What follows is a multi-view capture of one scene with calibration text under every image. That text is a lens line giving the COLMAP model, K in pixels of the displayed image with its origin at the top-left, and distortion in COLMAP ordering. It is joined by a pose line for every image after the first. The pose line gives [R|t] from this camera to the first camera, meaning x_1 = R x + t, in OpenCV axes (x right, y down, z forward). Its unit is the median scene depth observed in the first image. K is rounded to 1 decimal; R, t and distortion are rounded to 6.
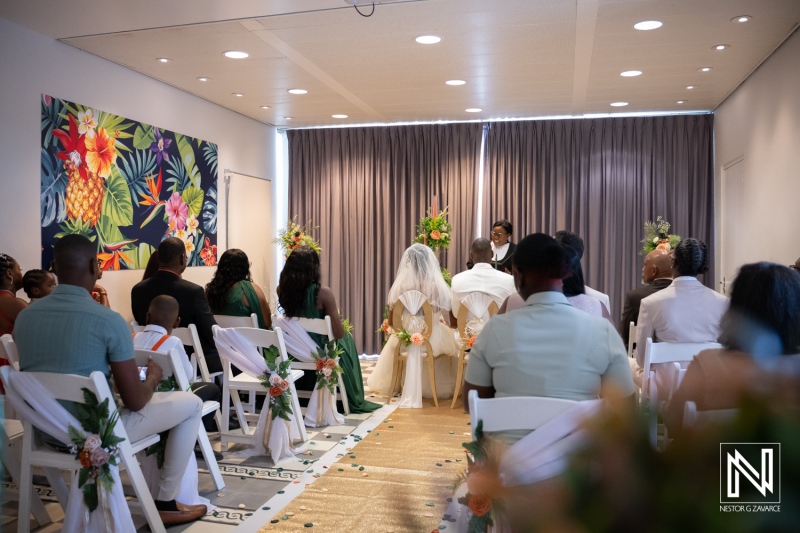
lens RADIAL K [[647.9, 0, 401.4], [0, 647.9, 261.5], [0, 0, 1]] dist [-0.083693, 0.029268]
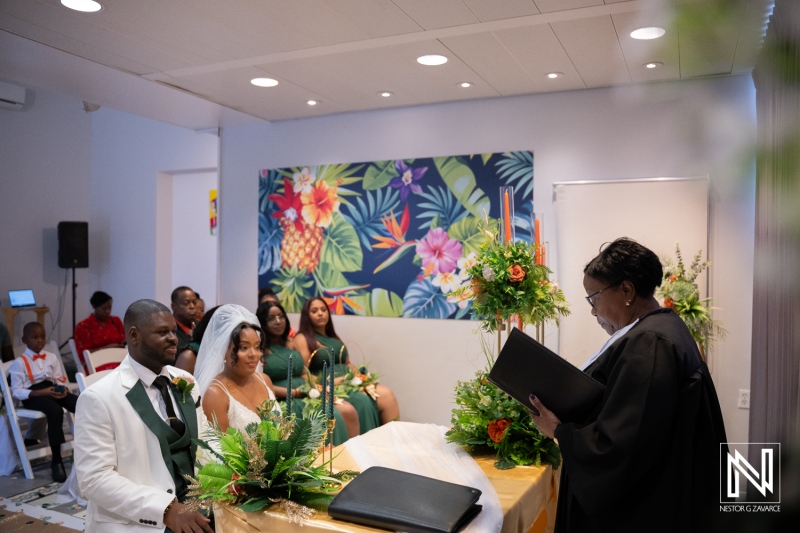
lens RADIAL K [[647.9, 0, 399.7], [0, 647.9, 267.7], [0, 0, 1]] dist [-0.083693, 0.029268]
pose [[-0.170102, -0.020292, -0.985218, 0.551798], [-0.033652, 0.999324, -0.014773, -0.049687], [0.984852, 0.030642, -0.170670, 1.261387]]
